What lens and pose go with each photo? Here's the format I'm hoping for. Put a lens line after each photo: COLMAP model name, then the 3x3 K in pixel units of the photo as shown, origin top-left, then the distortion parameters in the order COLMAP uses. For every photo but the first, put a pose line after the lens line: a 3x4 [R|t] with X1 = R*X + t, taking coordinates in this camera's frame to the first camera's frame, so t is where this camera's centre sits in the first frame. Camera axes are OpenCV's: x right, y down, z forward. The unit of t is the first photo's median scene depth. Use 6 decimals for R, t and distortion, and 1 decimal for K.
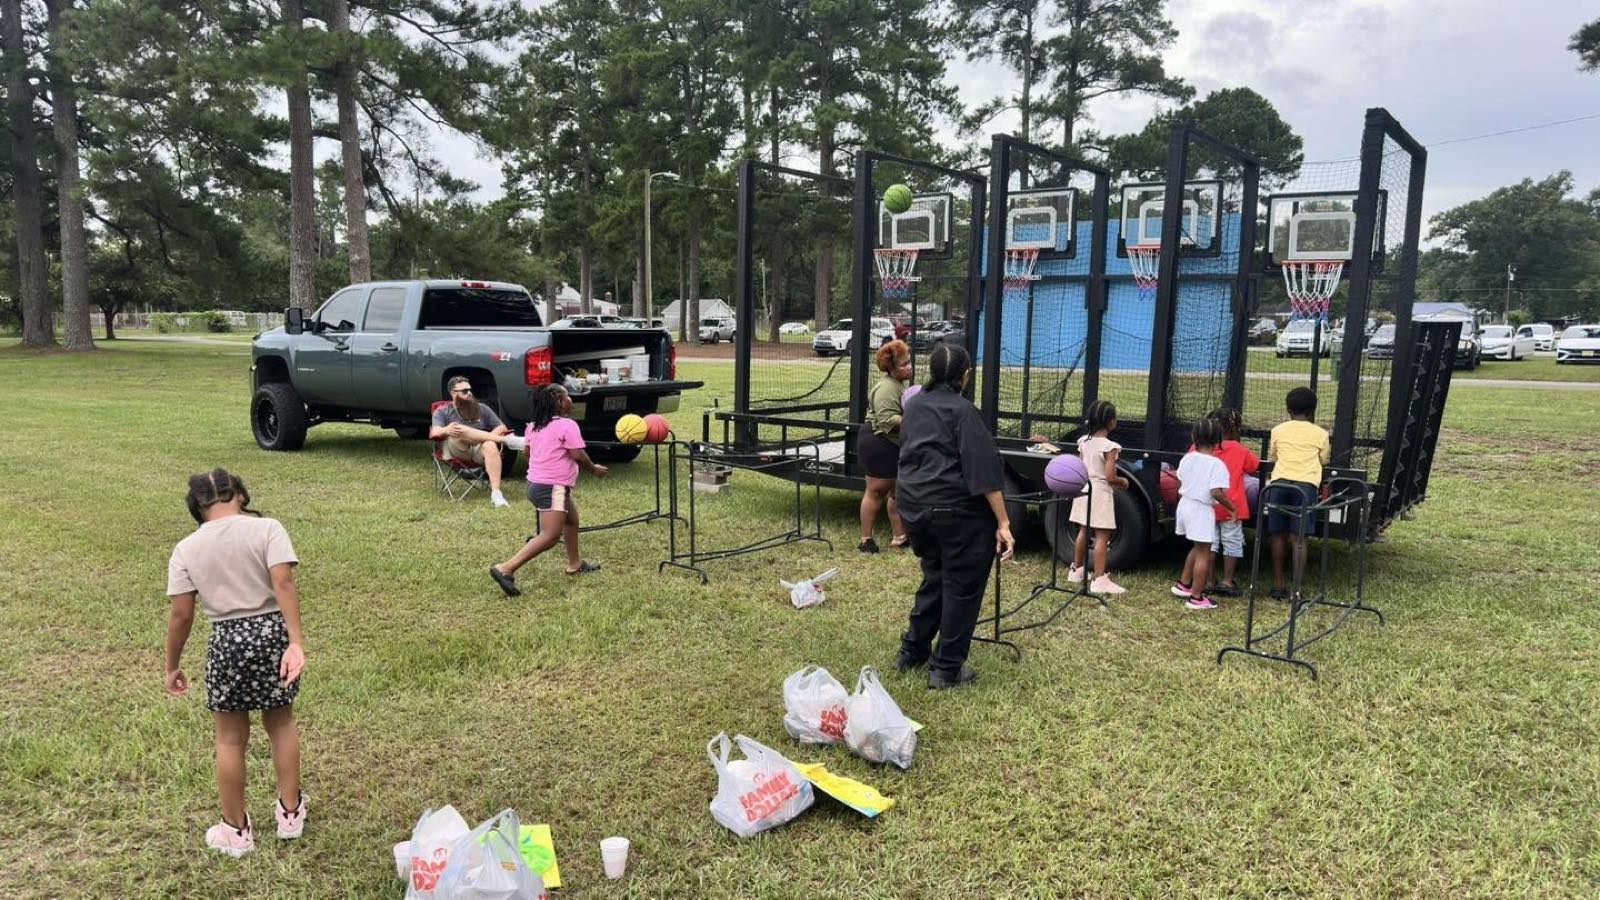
lens RADIAL K [[1125.7, 0, 797.0], [0, 1125.7, 441.3], [0, 0, 1]] dist [0.065039, -0.072446]
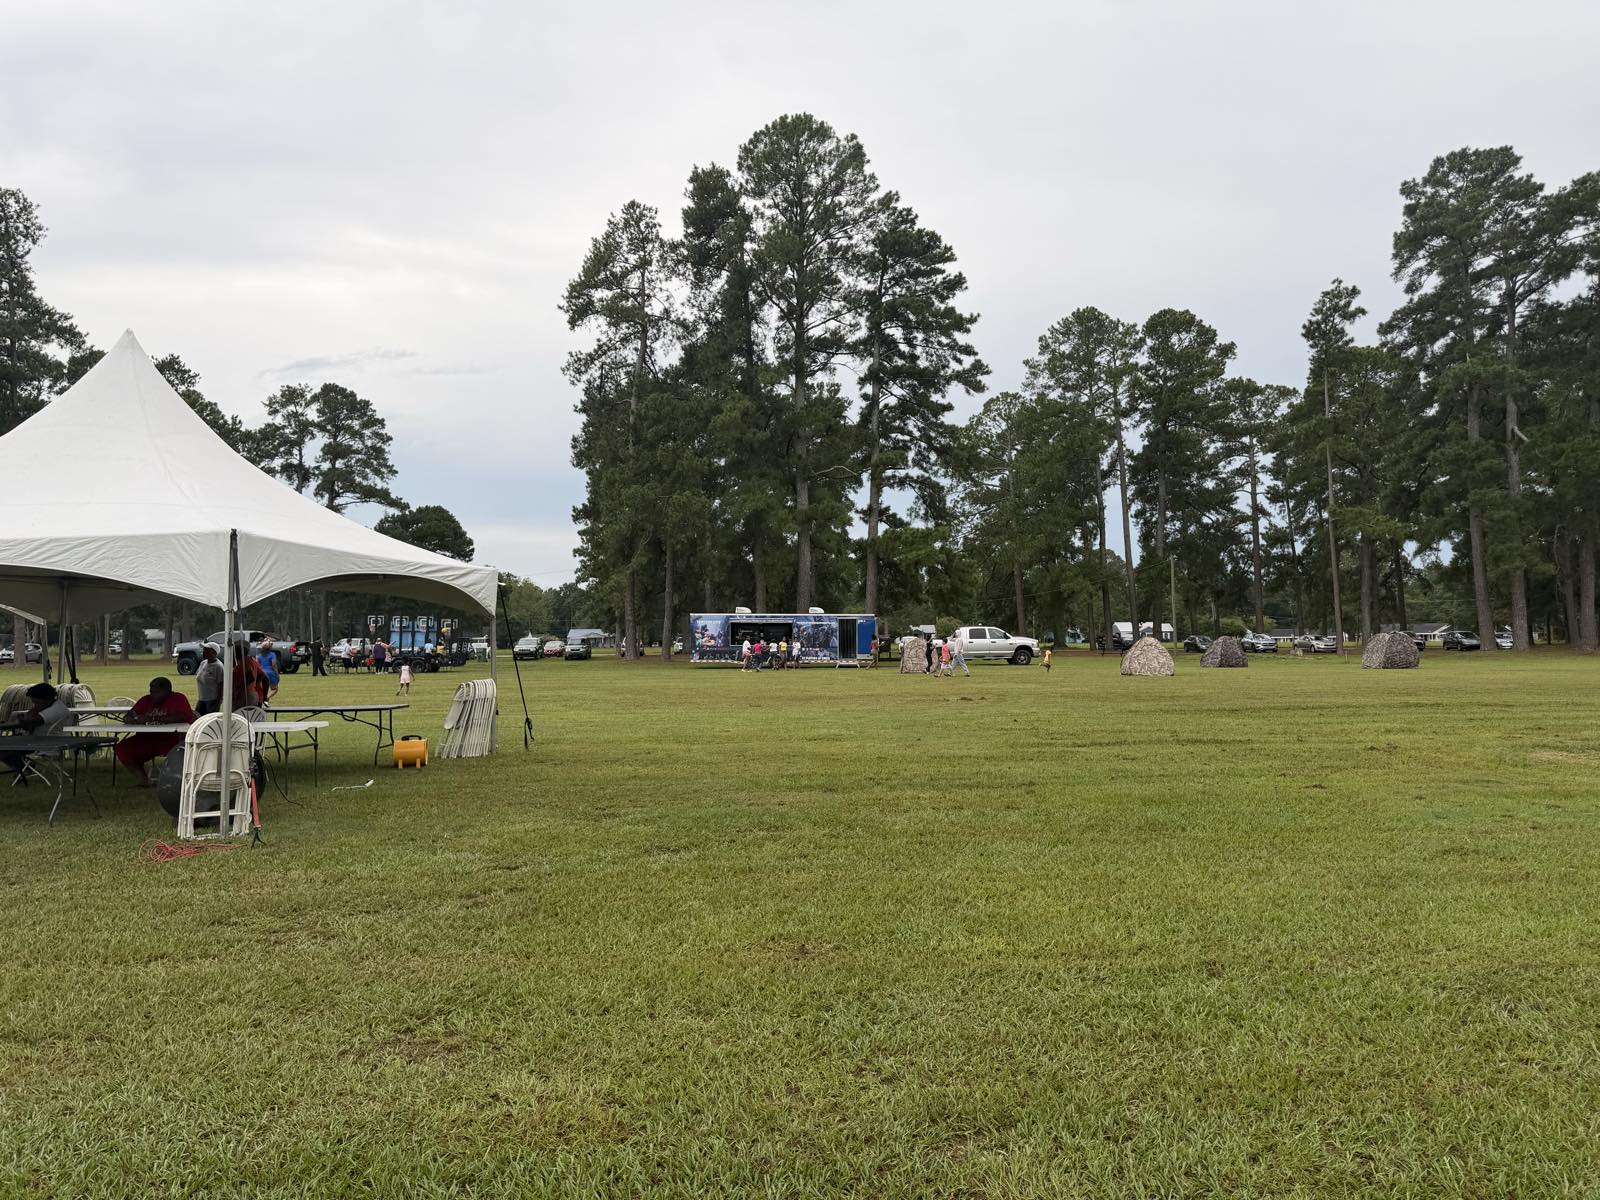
lens RADIAL K [[1137.9, 0, 809.9], [0, 1137.9, 583.6], [0, 0, 1]] dist [0.057802, -0.067214]
pose [[0.783137, 0.004900, 0.621830, -0.230438], [0.096823, 0.986813, -0.129715, 0.074539], [-0.614265, 0.161792, 0.772335, -0.627080]]
